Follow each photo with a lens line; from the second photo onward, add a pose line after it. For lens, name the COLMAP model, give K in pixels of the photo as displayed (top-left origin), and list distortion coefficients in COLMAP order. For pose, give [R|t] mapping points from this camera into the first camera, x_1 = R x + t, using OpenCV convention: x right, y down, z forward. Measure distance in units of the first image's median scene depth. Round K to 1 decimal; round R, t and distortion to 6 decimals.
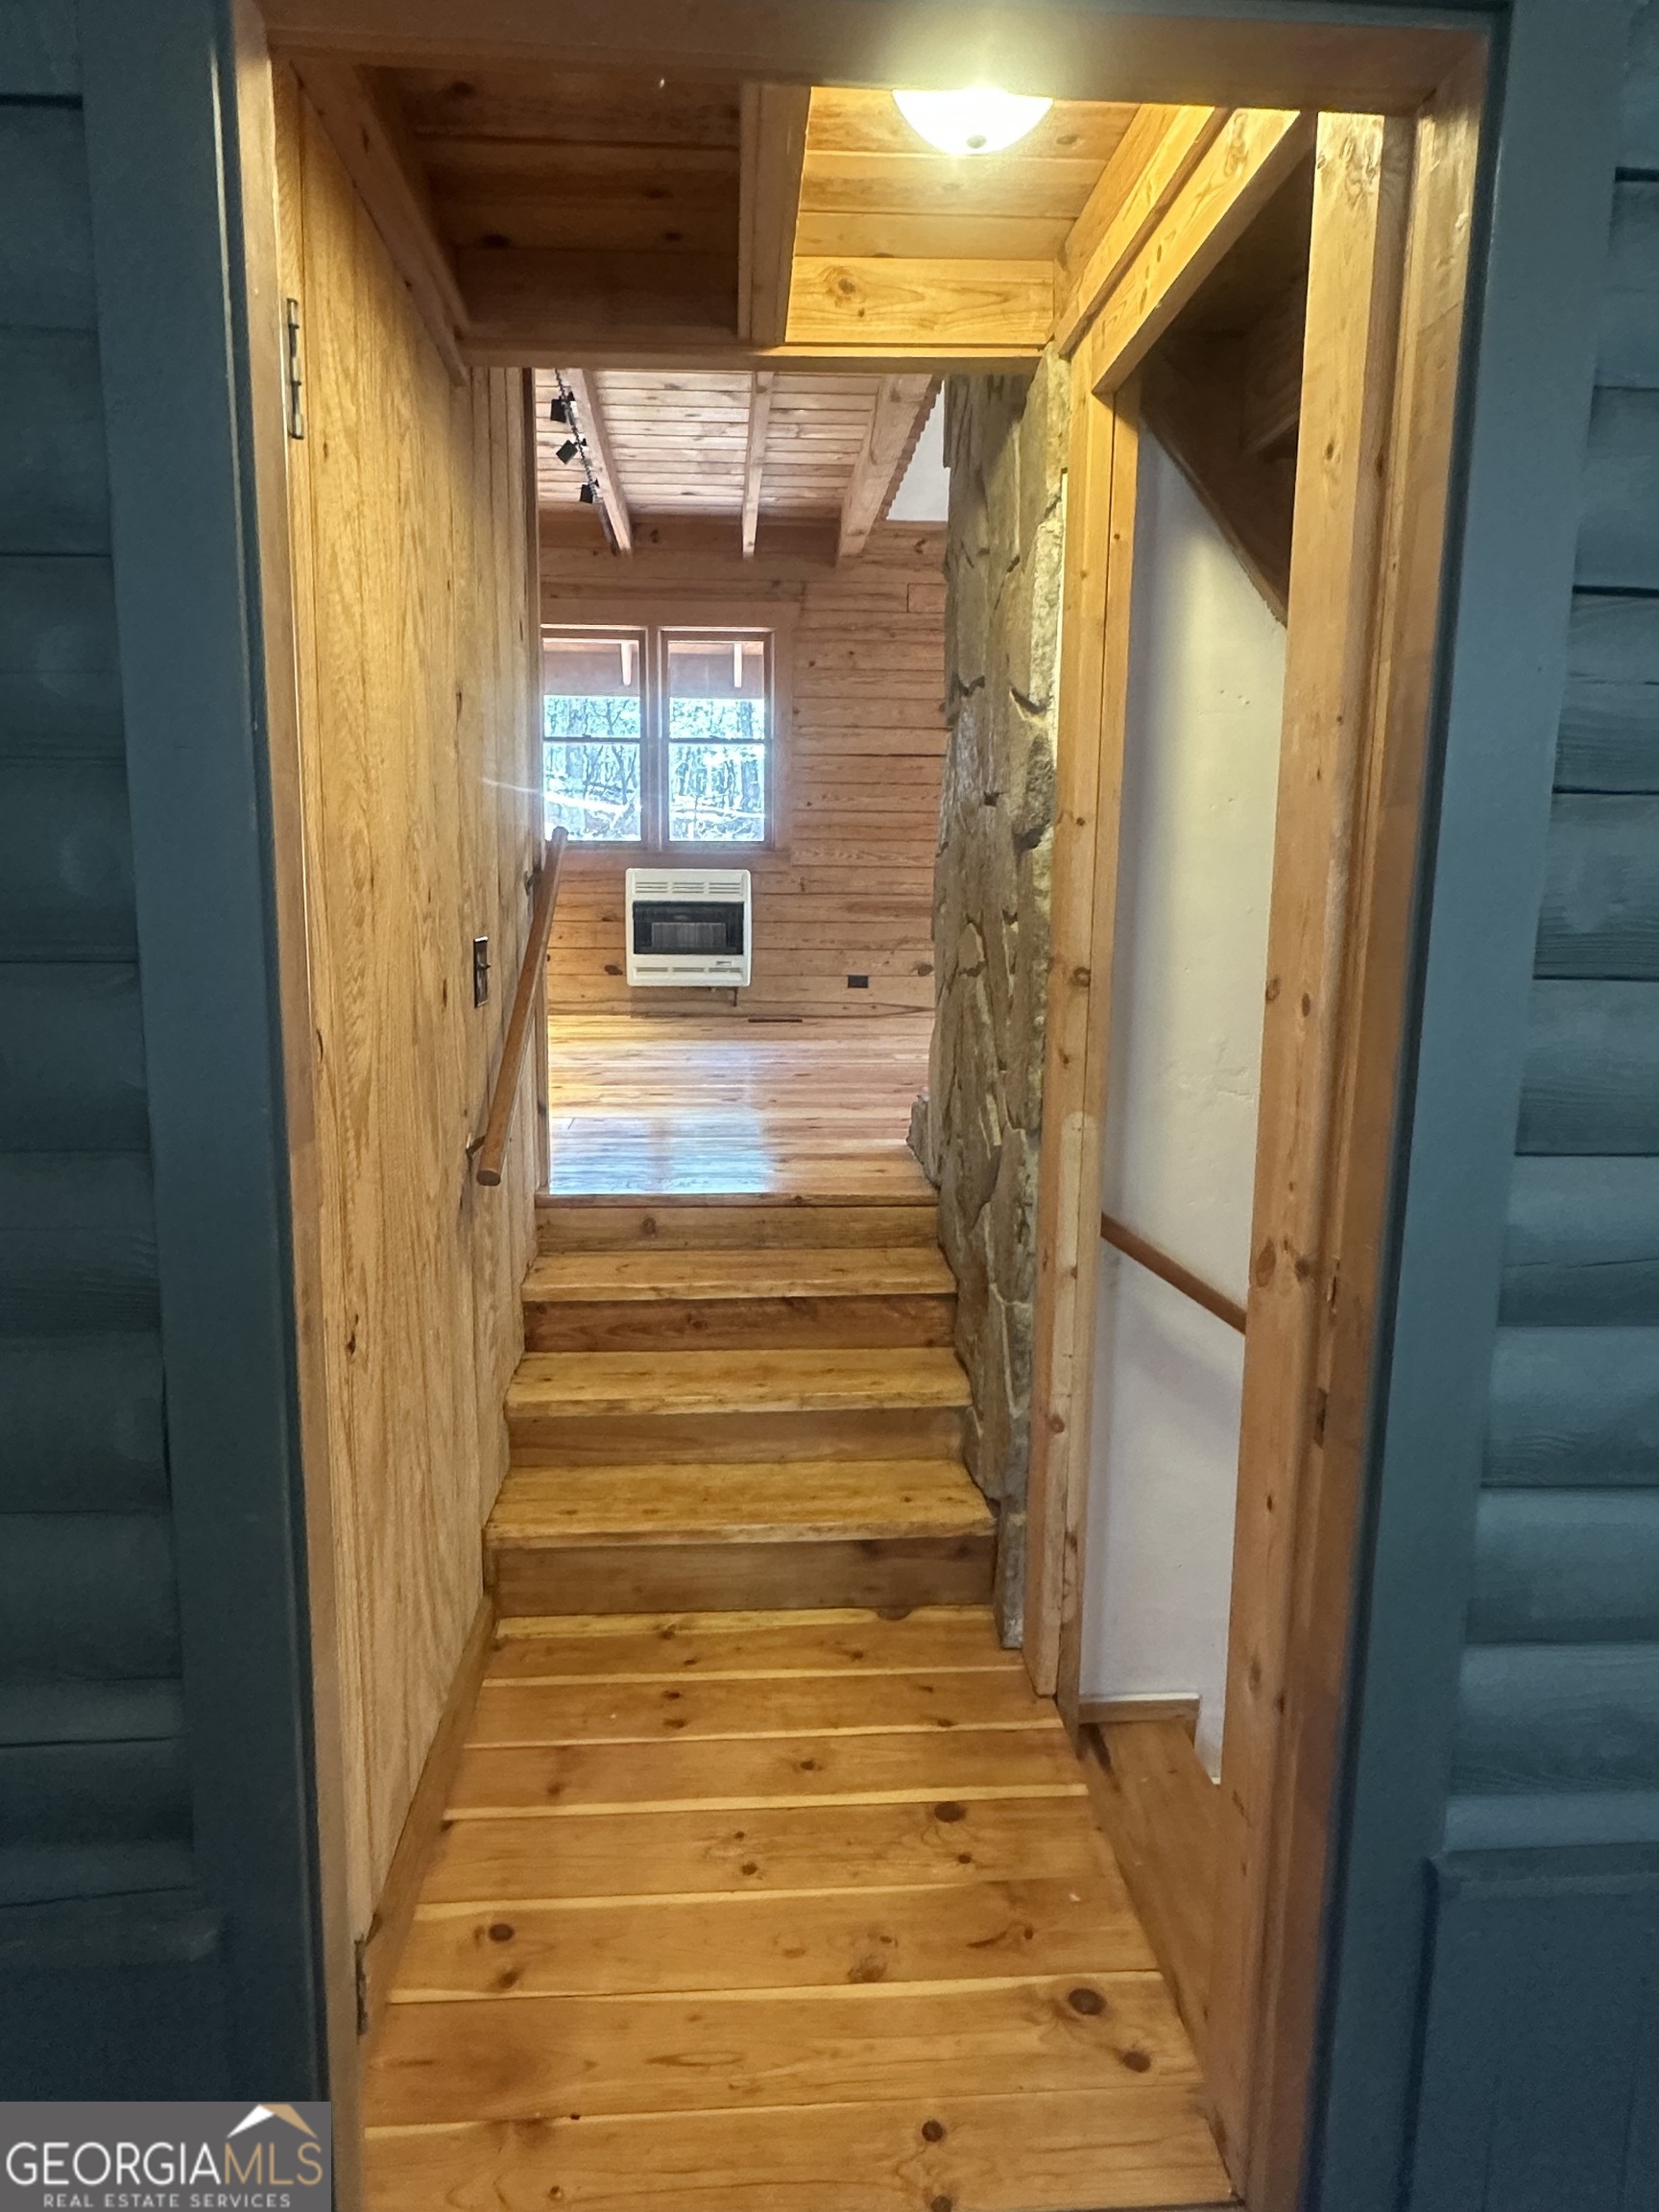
lens RADIAL K [[1348.0, 0, 808.8], [0, 1348.0, 1101.4], [0, 0, 1]] dist [-0.004625, -0.004058]
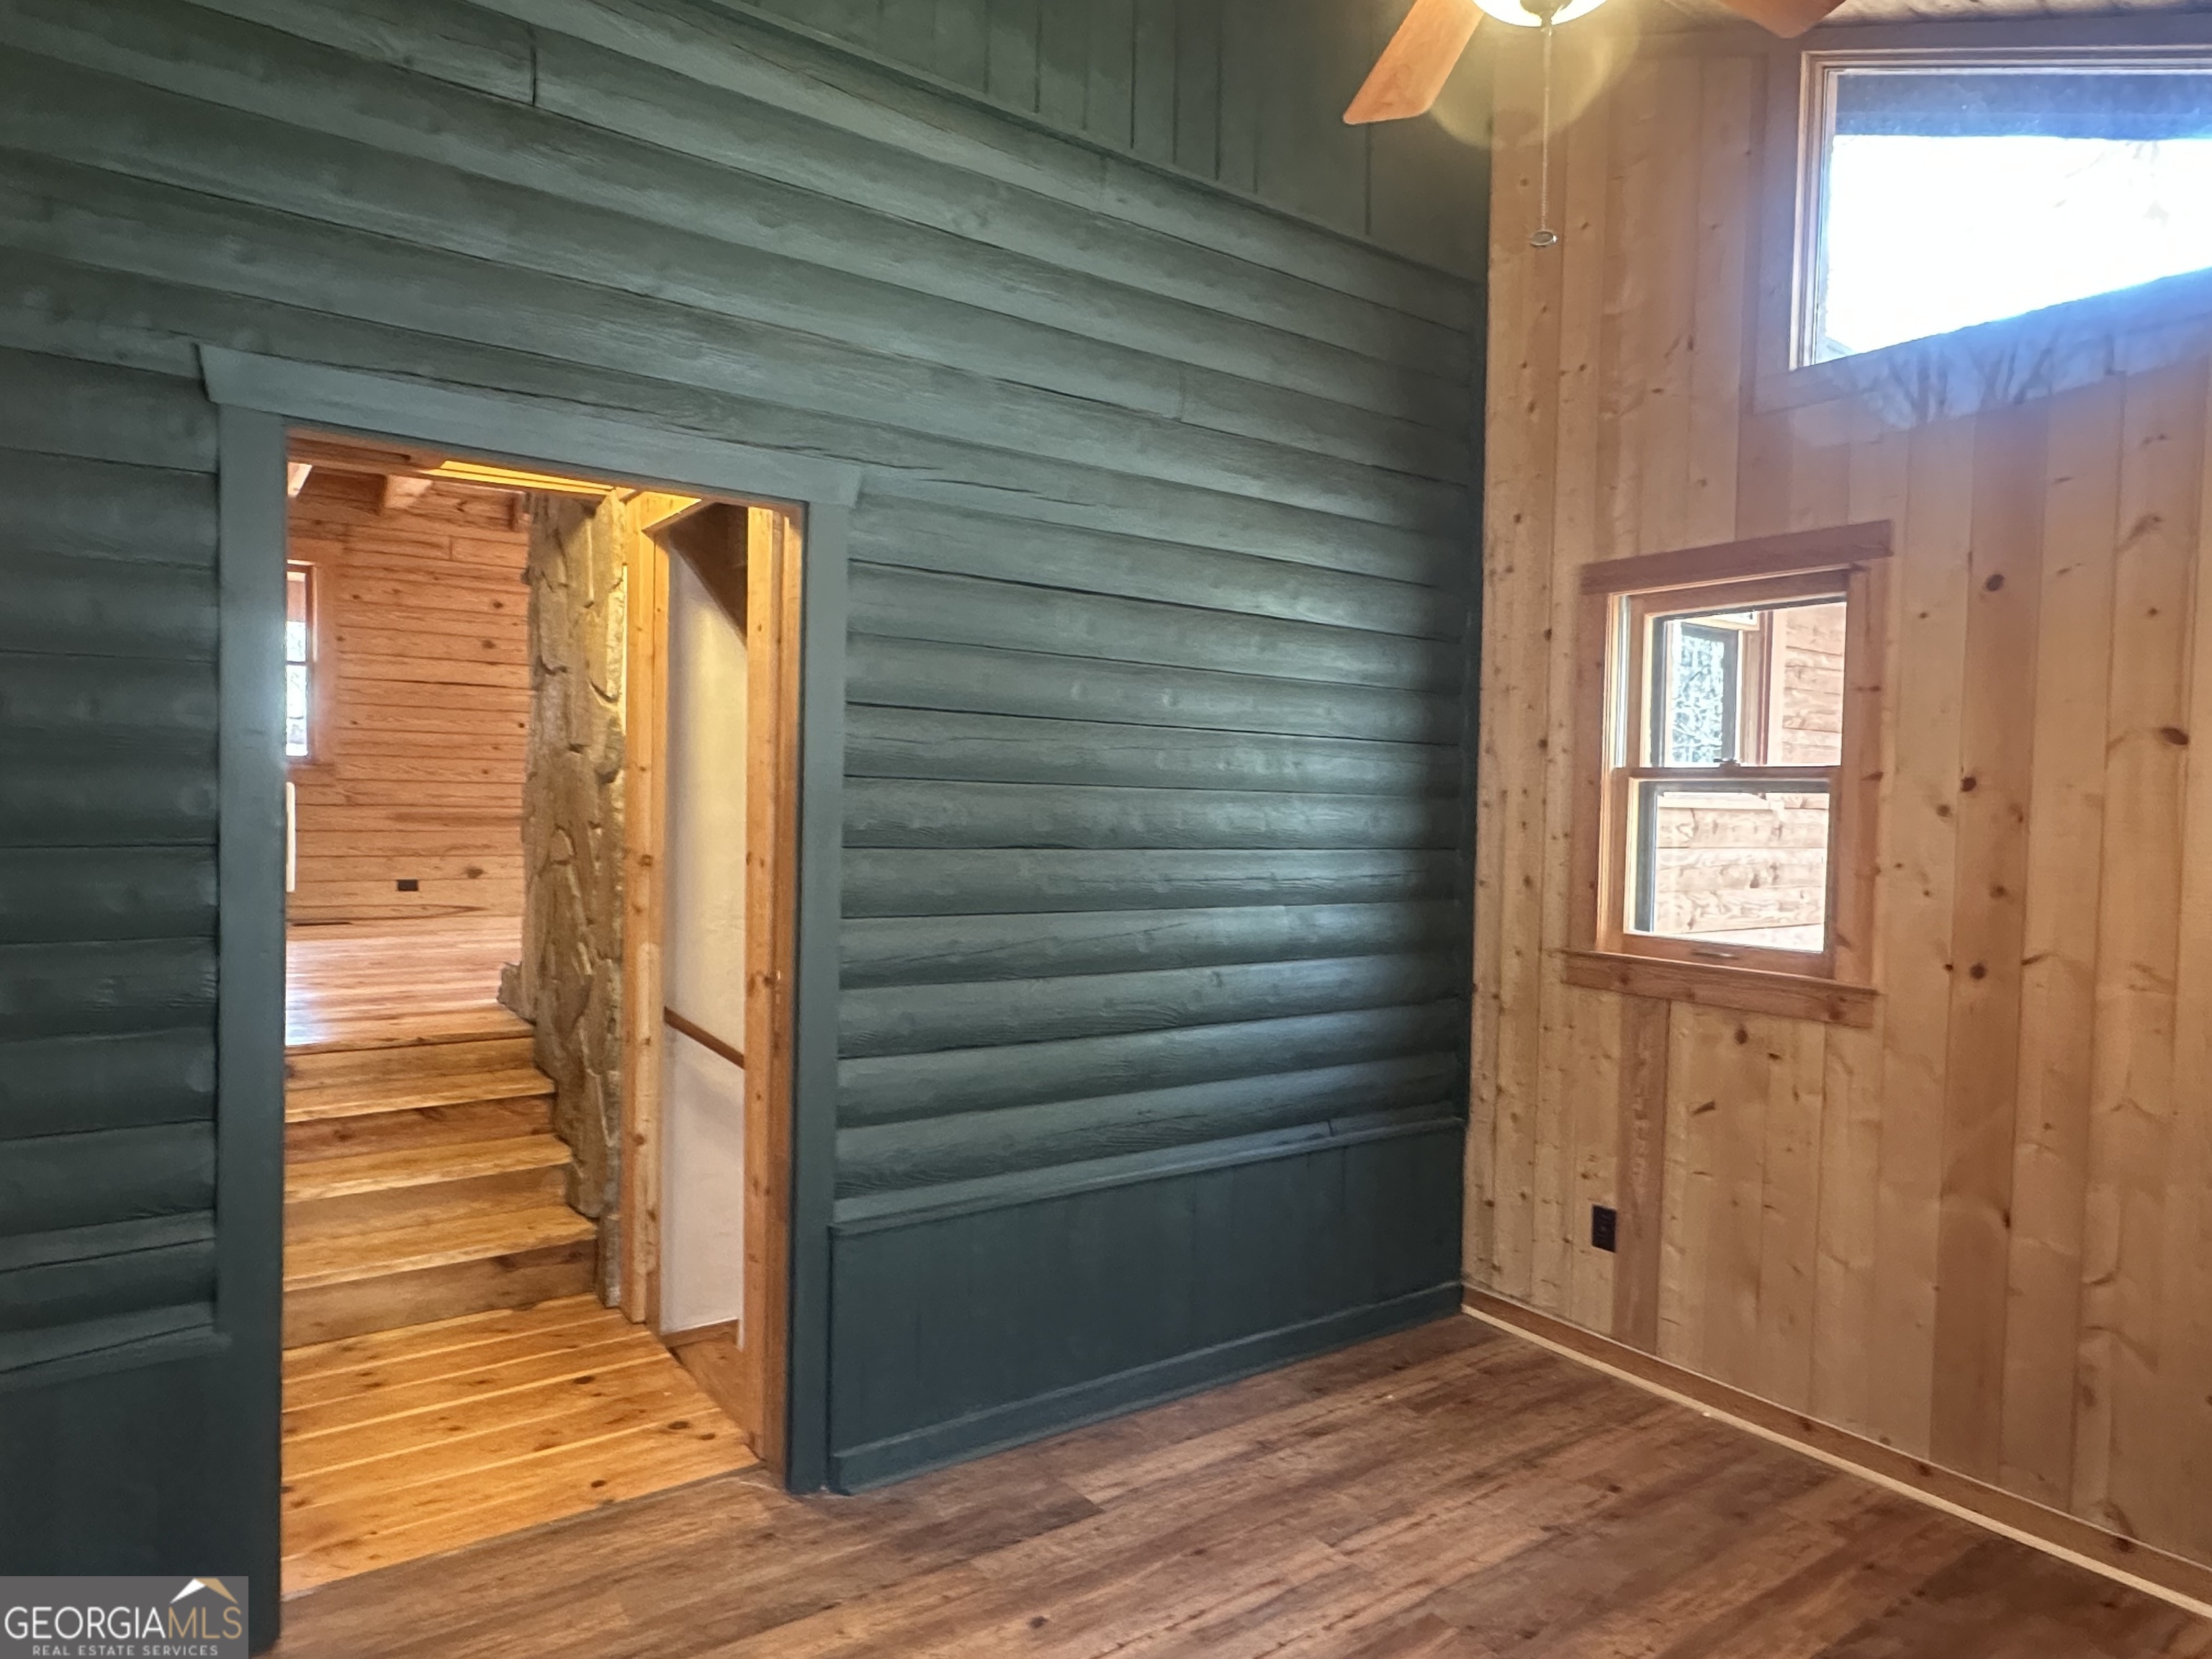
lens RADIAL K [[1348.0, 0, 1090.7], [0, 1348.0, 841.9], [0, 0, 1]] dist [-0.004625, -0.004058]
pose [[0.854087, -0.008638, 0.520059, -0.171036], [0.072998, 0.991957, -0.103406, 0.085595], [-0.514983, 0.126281, 0.847848, -0.614718]]
